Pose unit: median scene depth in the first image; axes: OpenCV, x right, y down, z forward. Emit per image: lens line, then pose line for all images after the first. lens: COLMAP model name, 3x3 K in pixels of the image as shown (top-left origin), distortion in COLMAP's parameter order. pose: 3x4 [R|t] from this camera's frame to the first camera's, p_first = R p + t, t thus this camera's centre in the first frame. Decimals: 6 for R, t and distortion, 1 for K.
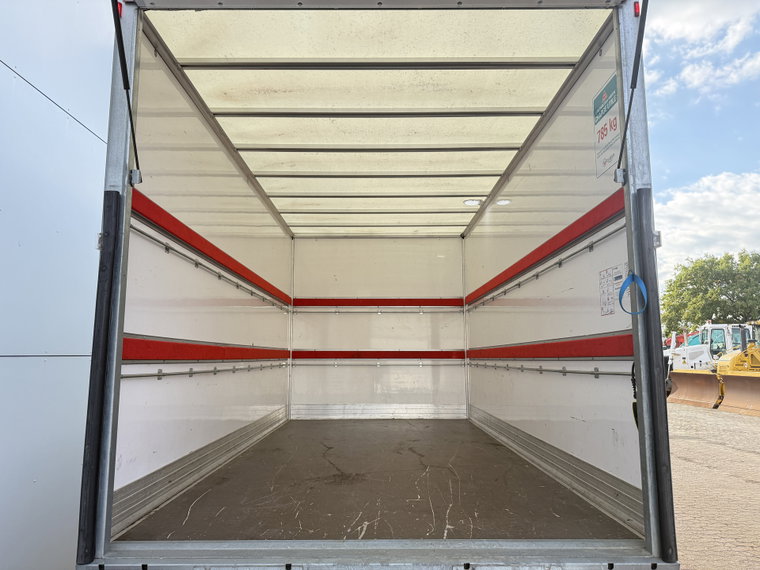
lens RADIAL K [[539.1, 0, 375.7], [0, 539.1, 270.6], [0, 0, 1]] dist [0.039225, -0.037686]
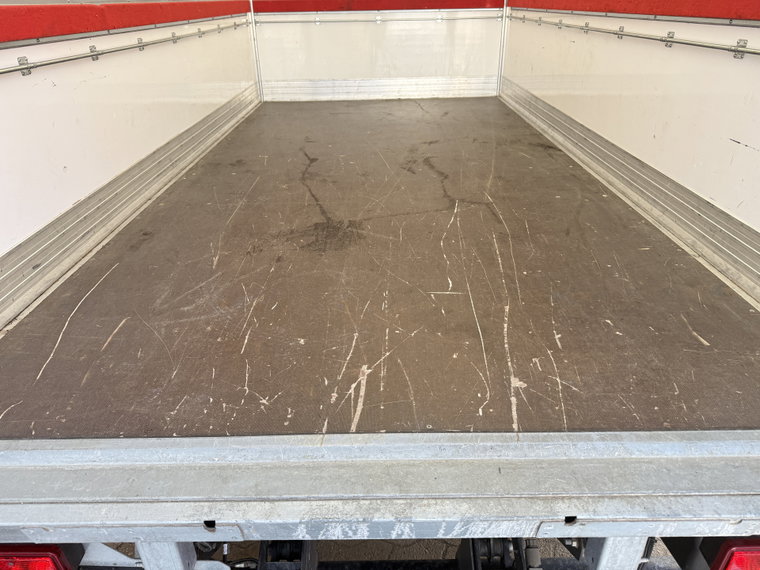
lens RADIAL K [[539.1, 0, 375.5], [0, 539.1, 289.1], [0, 0, 1]] dist [0.039225, -0.037686]
pose [[0.999812, -0.018440, -0.006035, -0.000808], [0.018307, 0.793607, 0.608155, 0.023324], [-0.006425, -0.608151, 0.793795, 0.234070]]
